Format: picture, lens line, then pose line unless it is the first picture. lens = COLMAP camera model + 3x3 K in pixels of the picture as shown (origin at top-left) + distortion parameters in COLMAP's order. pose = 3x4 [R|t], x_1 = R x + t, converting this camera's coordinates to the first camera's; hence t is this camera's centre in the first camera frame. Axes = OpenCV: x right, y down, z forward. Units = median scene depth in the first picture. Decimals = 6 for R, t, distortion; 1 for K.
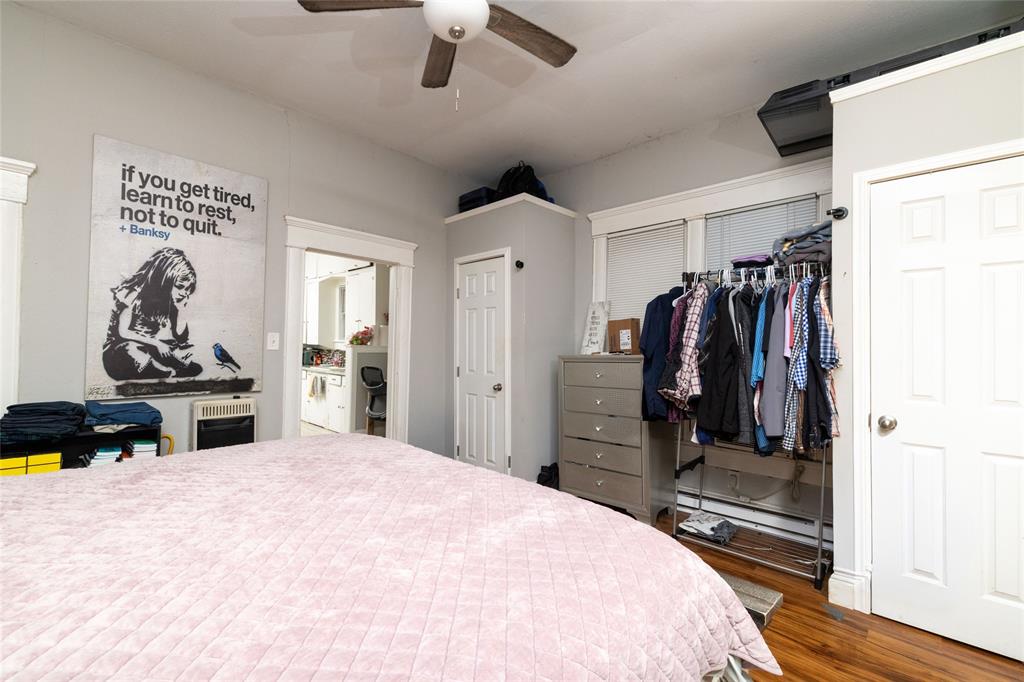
lens RADIAL K [[439.0, 0, 508.0], [0, 439.0, 340.8], [0, 0, 1]] dist [-0.000583, 0.000727]
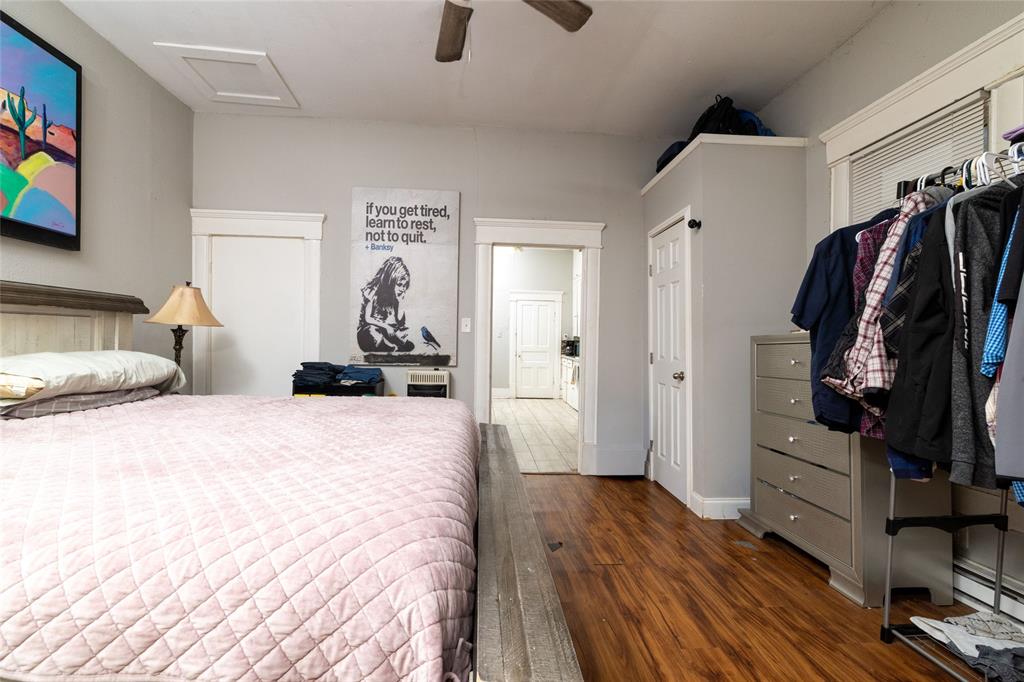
lens RADIAL K [[439.0, 0, 508.0], [0, 439.0, 340.8], [0, 0, 1]] dist [-0.000583, 0.000727]
pose [[0.741310, -0.004078, -0.671151, 0.407762], [0.004075, 0.999990, -0.001575, 0.053417], [0.671151, -0.001567, 0.741319, 0.221929]]
